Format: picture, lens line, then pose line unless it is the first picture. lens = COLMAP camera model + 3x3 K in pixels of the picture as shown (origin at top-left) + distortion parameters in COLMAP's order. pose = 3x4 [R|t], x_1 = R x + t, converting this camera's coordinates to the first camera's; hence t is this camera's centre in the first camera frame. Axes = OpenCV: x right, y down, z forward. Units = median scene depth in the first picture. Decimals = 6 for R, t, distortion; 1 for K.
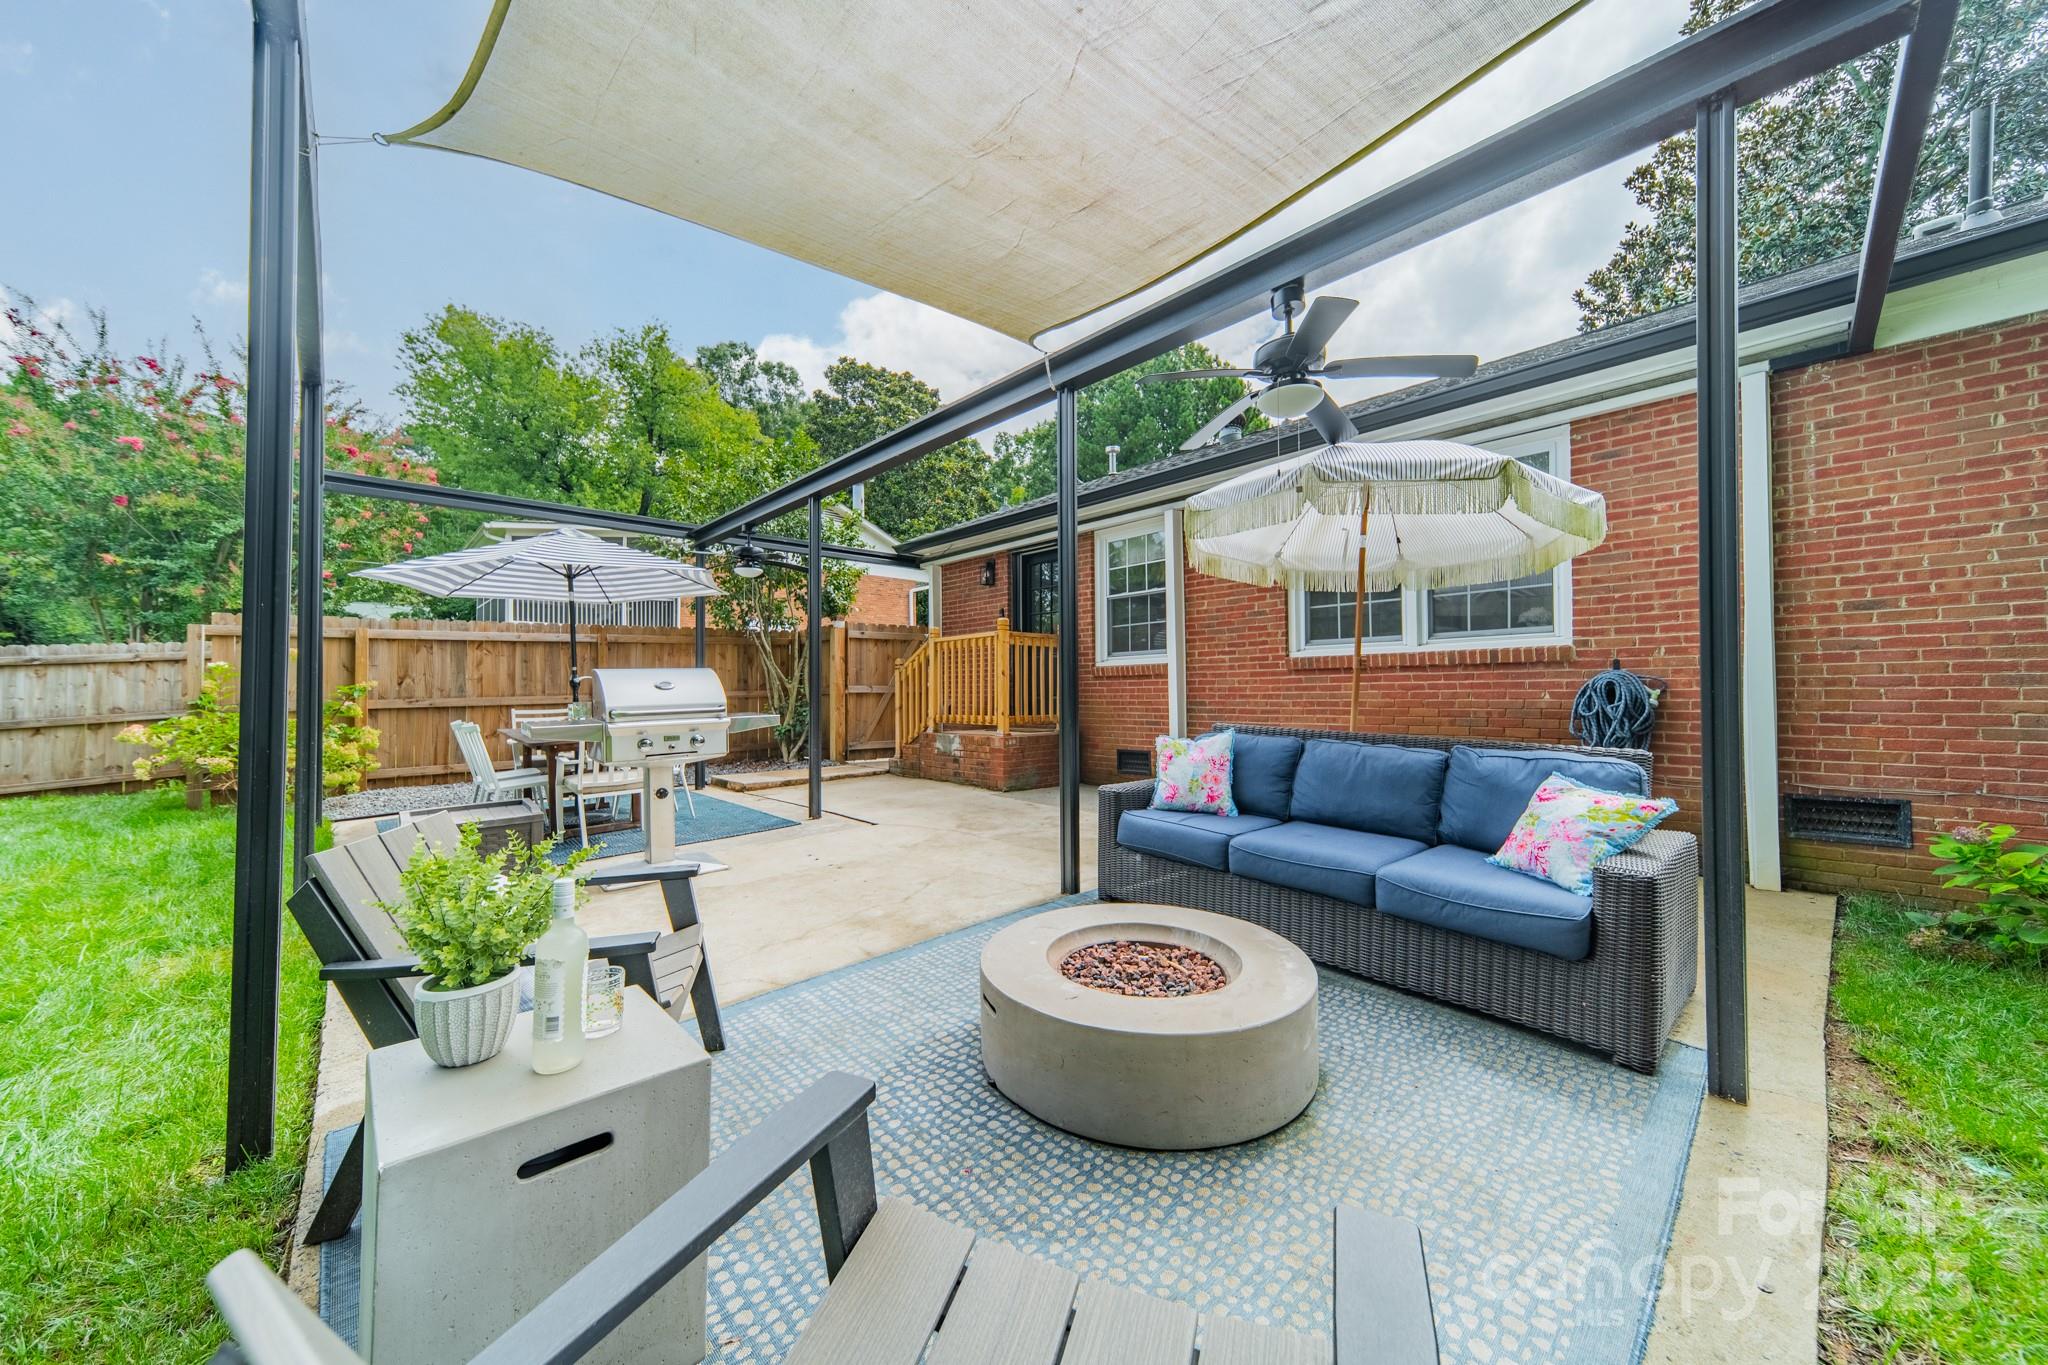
lens RADIAL K [[706.4, 0, 1025.8], [0, 706.4, 690.5], [0, 0, 1]] dist [0.003759, 0.000056]
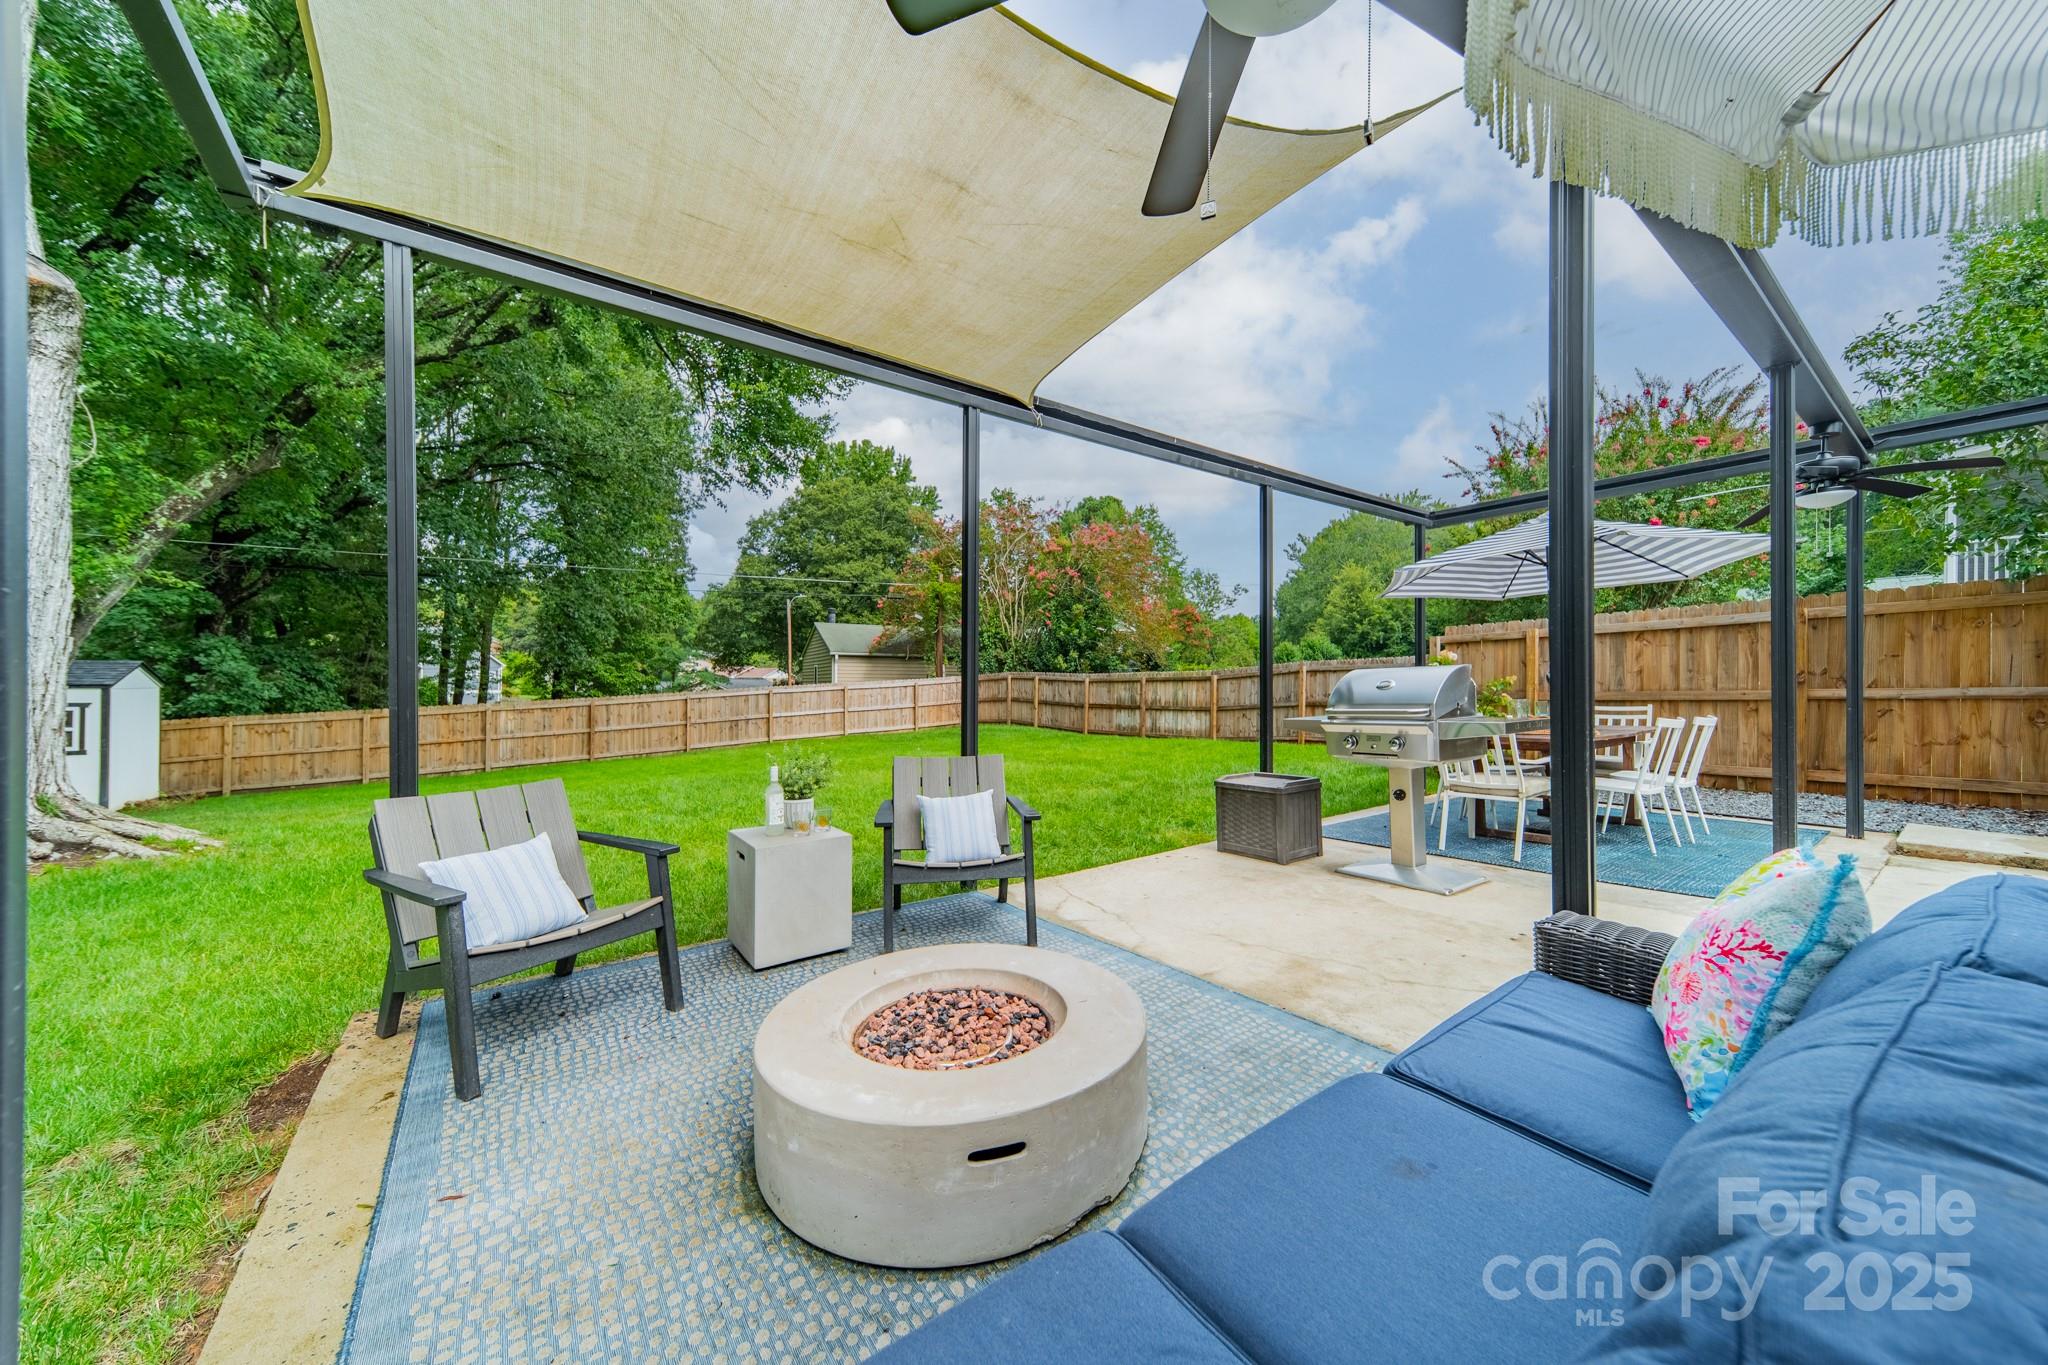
lens RADIAL K [[706.4, 0, 1029.2], [0, 706.4, 691.6], [0, 0, 1]] dist [0.003759, 0.000056]
pose [[-0.112084, 0.006320, -0.993679, 0.644135], [0.011187, 0.999924, 0.005097, -0.010115], [0.993636, -0.010545, -0.112147, 0.764681]]
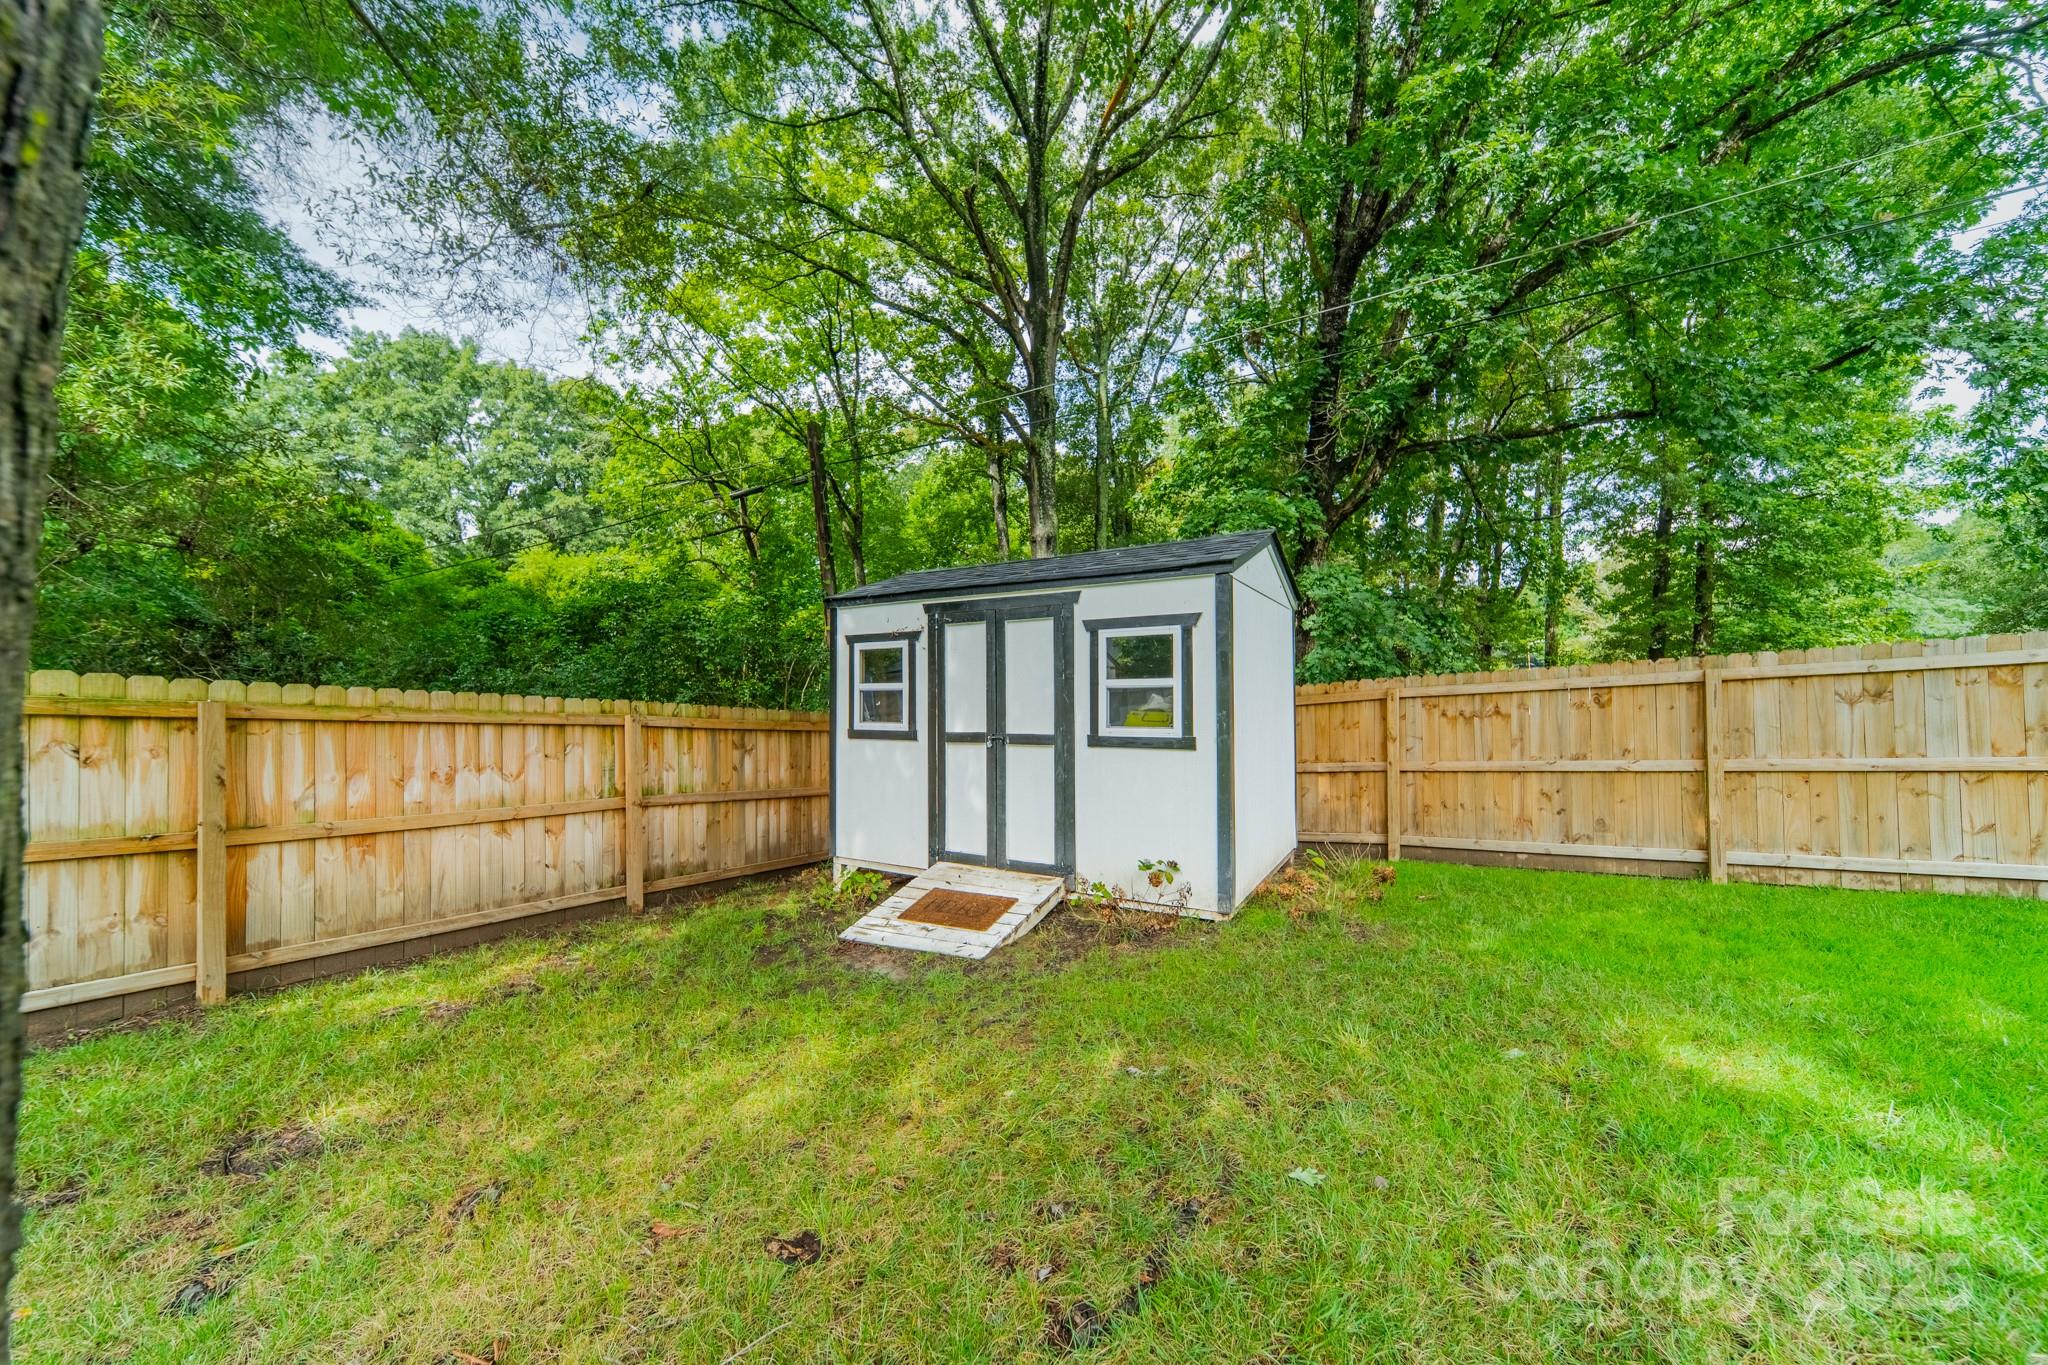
lens RADIAL K [[706.4, 0, 1025.8], [0, 706.4, 691.7], [0, 0, 1]] dist [0.003759, 0.000056]
pose [[-0.960136, 0.006683, -0.279452, -1.245796], [0.013170, 0.999685, -0.021342, 0.146585], [0.279221, -0.024171, -0.959923, -2.397970]]
